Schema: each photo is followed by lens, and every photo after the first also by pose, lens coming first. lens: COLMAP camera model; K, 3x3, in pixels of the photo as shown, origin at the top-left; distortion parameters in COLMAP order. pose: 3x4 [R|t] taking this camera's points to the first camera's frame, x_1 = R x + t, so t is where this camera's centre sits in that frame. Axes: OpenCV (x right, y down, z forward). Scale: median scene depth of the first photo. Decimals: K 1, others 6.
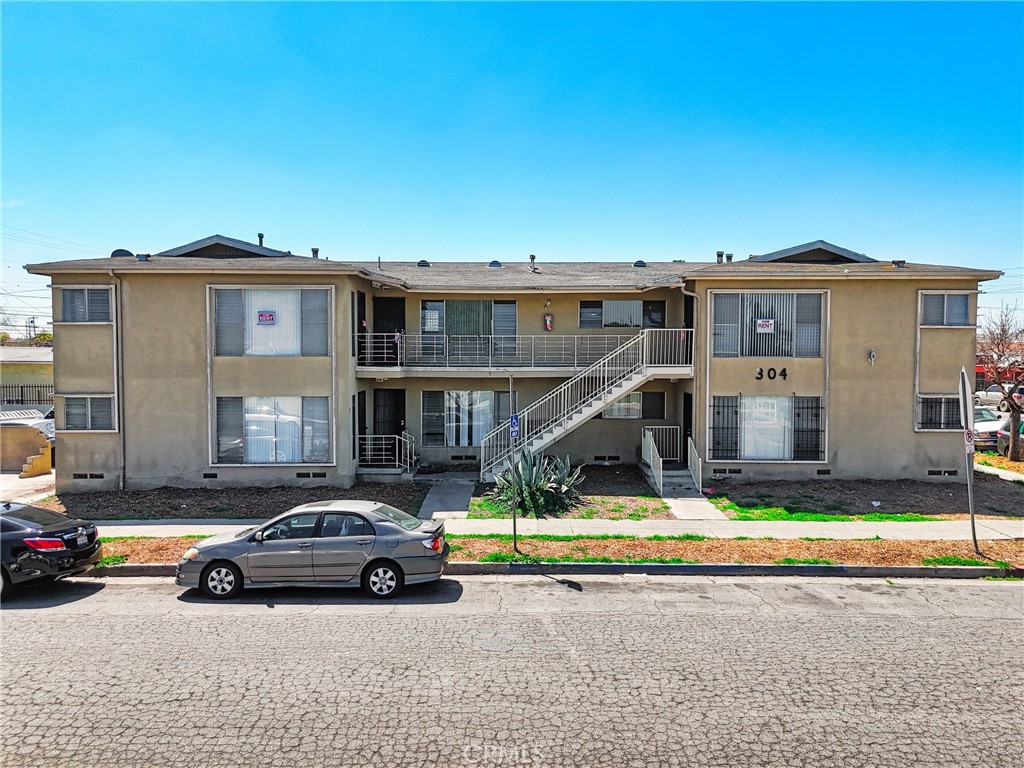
lens RADIAL K [[755.8, 0, 514.2], [0, 755.8, 387.0], [0, 0, 1]] dist [0.049766, -0.036781]
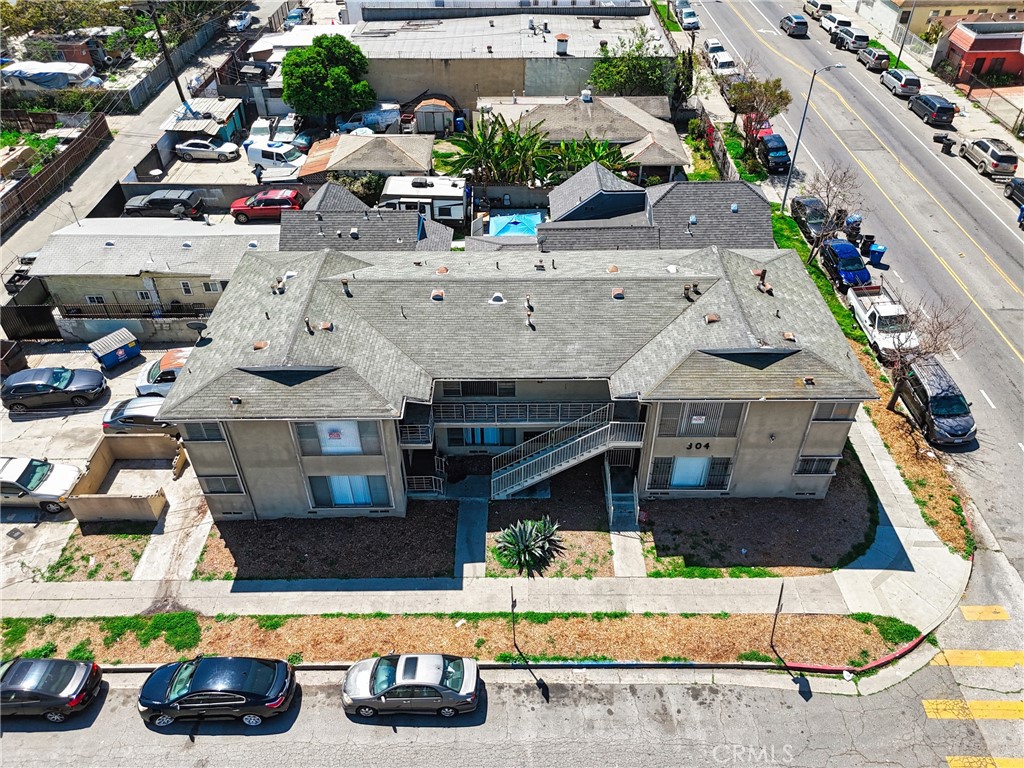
lens RADIAL K [[755.8, 0, 512.7], [0, 755.8, 384.8], [0, 0, 1]] dist [0.049766, -0.036781]
pose [[0.999961, -0.005091, -0.007176, 0.008915], [0.008391, 0.797160, 0.603709, -0.987684], [0.002647, -0.603746, 0.797172, -0.043343]]
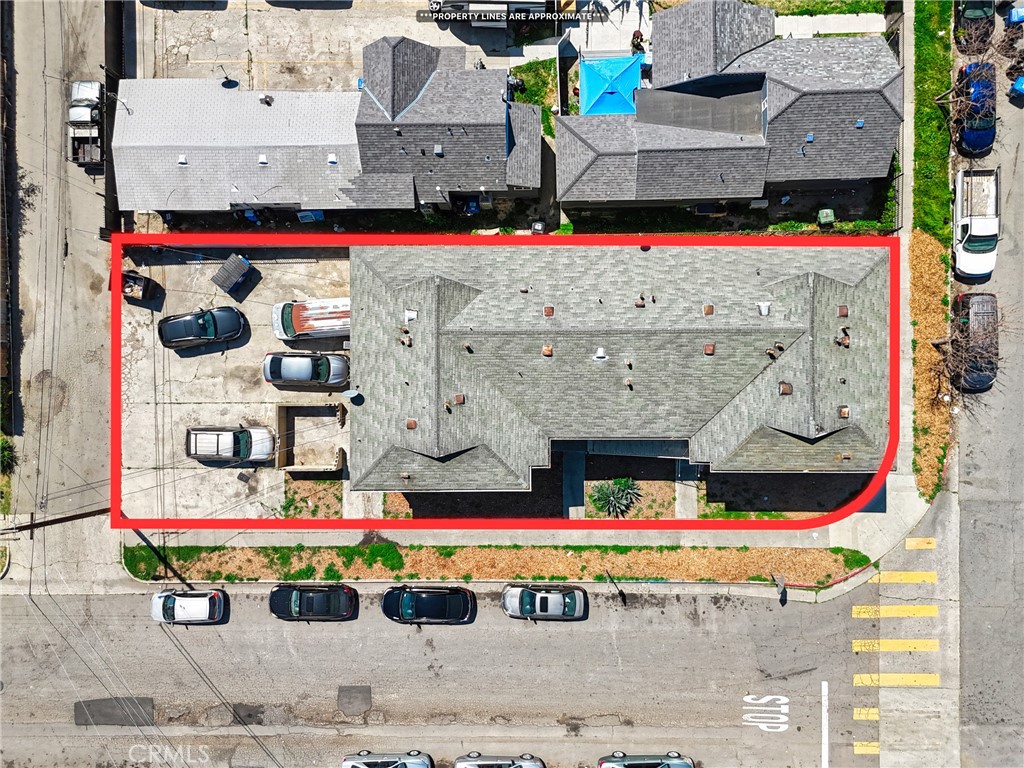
lens RADIAL K [[805.5, 0, 533.0], [0, 805.5, 377.0], [0, 0, 1]] dist [0.055083, -0.033951]
pose [[0.999773, -0.000184, -0.021307, -0.148067], [0.021290, 0.049176, 0.998563, -2.043268], [0.000864, -0.998790, 0.049168, 1.139421]]
